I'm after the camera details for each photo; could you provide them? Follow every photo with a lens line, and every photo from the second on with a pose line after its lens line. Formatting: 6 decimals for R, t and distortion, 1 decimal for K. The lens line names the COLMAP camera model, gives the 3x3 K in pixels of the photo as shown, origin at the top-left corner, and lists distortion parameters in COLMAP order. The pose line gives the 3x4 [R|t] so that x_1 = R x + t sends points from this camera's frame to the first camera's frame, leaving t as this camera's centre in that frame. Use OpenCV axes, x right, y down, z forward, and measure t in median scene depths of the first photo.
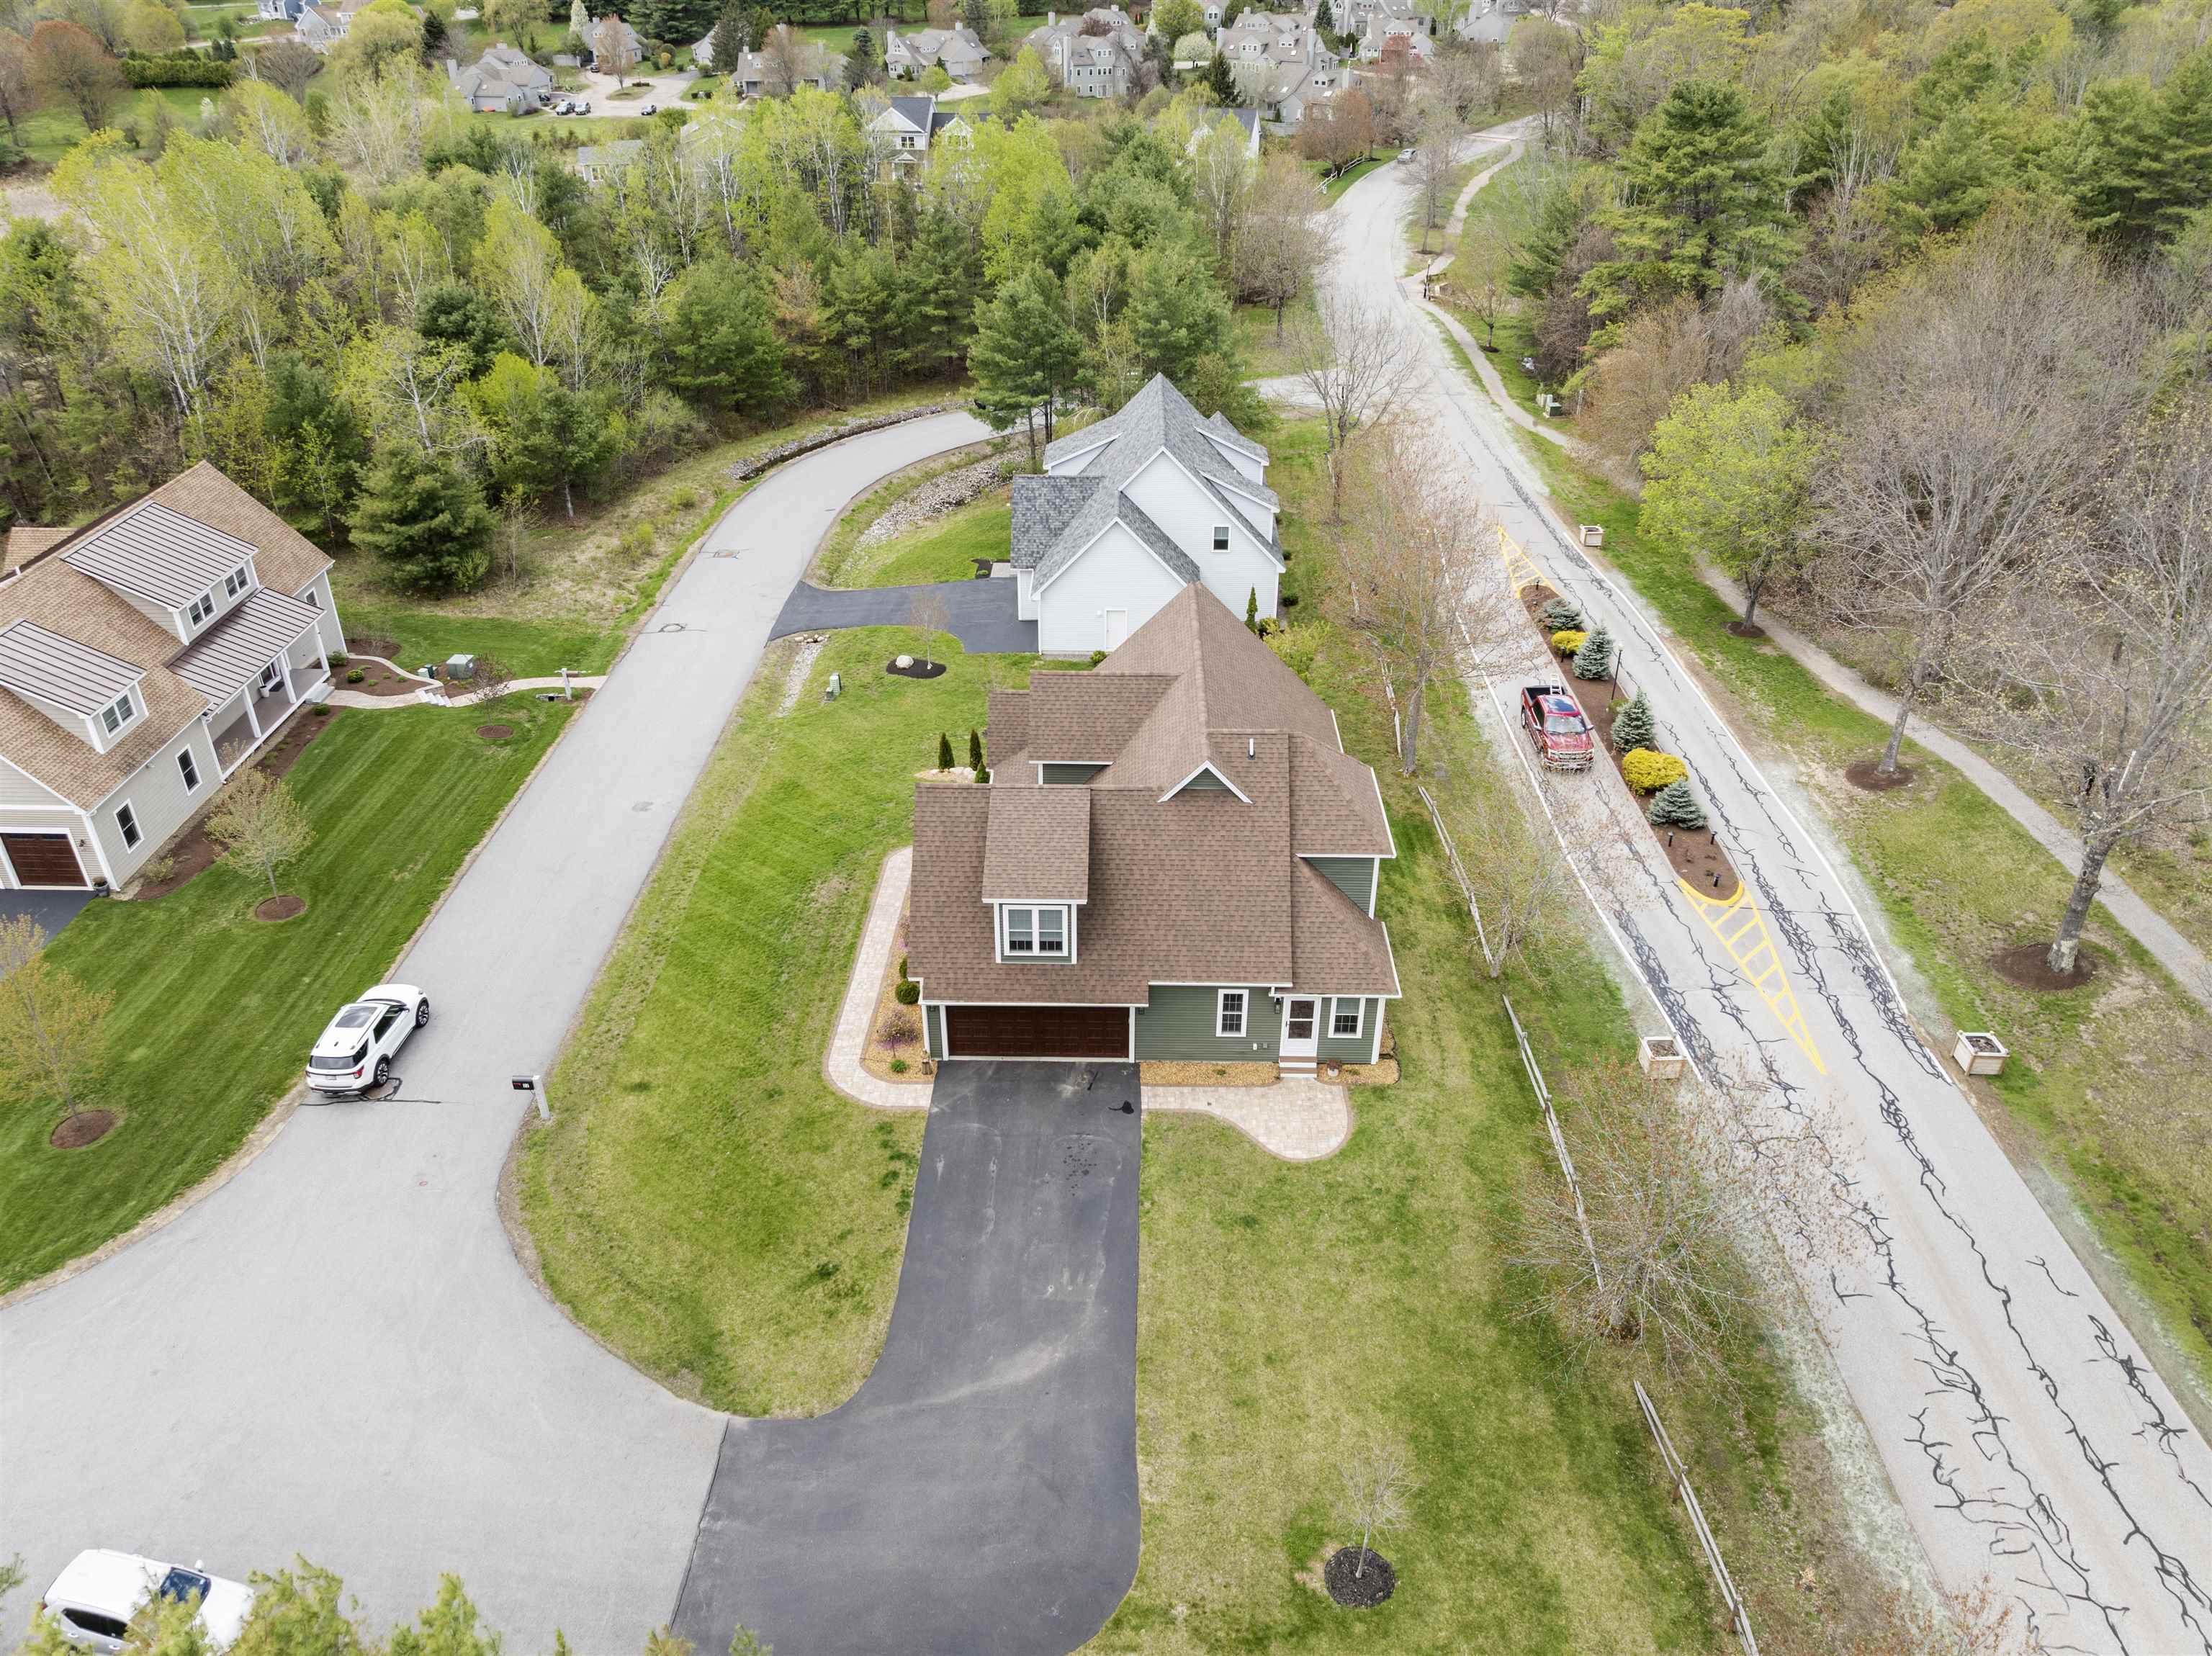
lens RADIAL K [[1593.9, 0, 1085.8], [0, 1593.9, 820.9], [0, 0, 1]] dist [-0.038368, 0.007902]
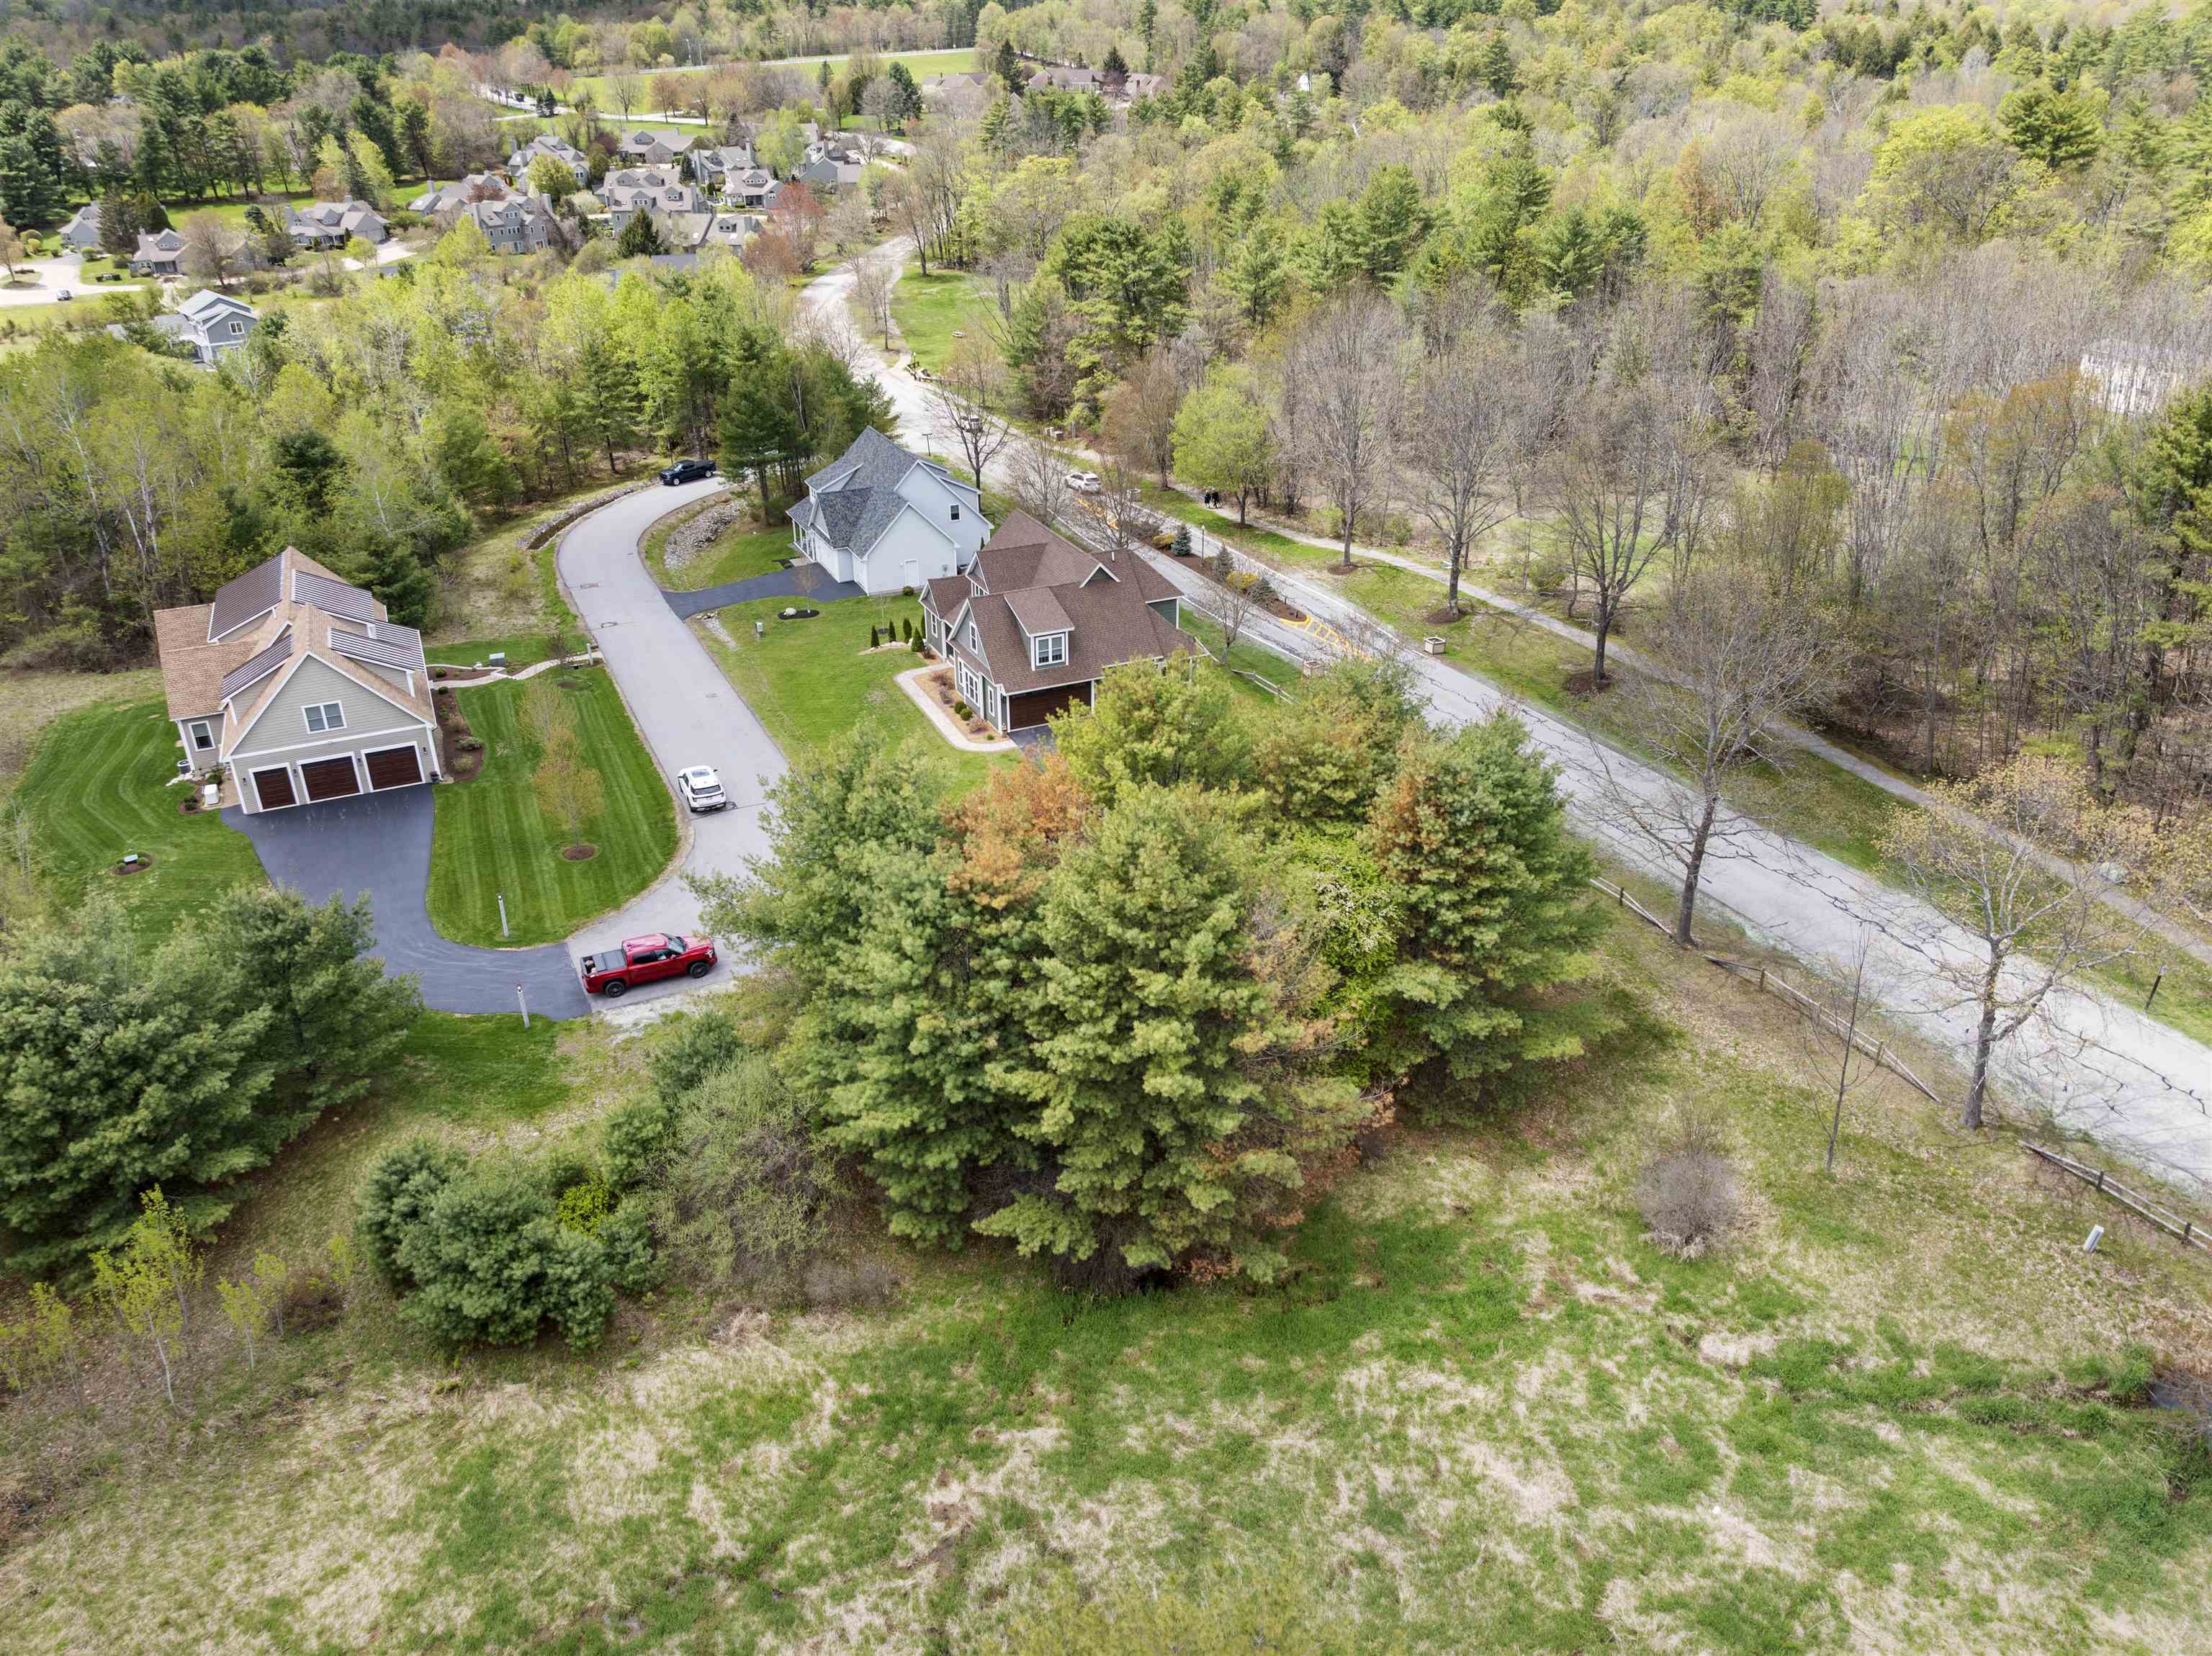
lens RADIAL K [[1593.9, 0, 1112.6], [0, 1593.9, 831.5], [0, 0, 1]] dist [-0.038368, 0.007902]
pose [[0.895489, -0.205954, 0.394566, -0.797514], [0.230103, 0.973061, -0.014316, 0.335306], [-0.380988, 0.103611, 0.918756, -0.882687]]
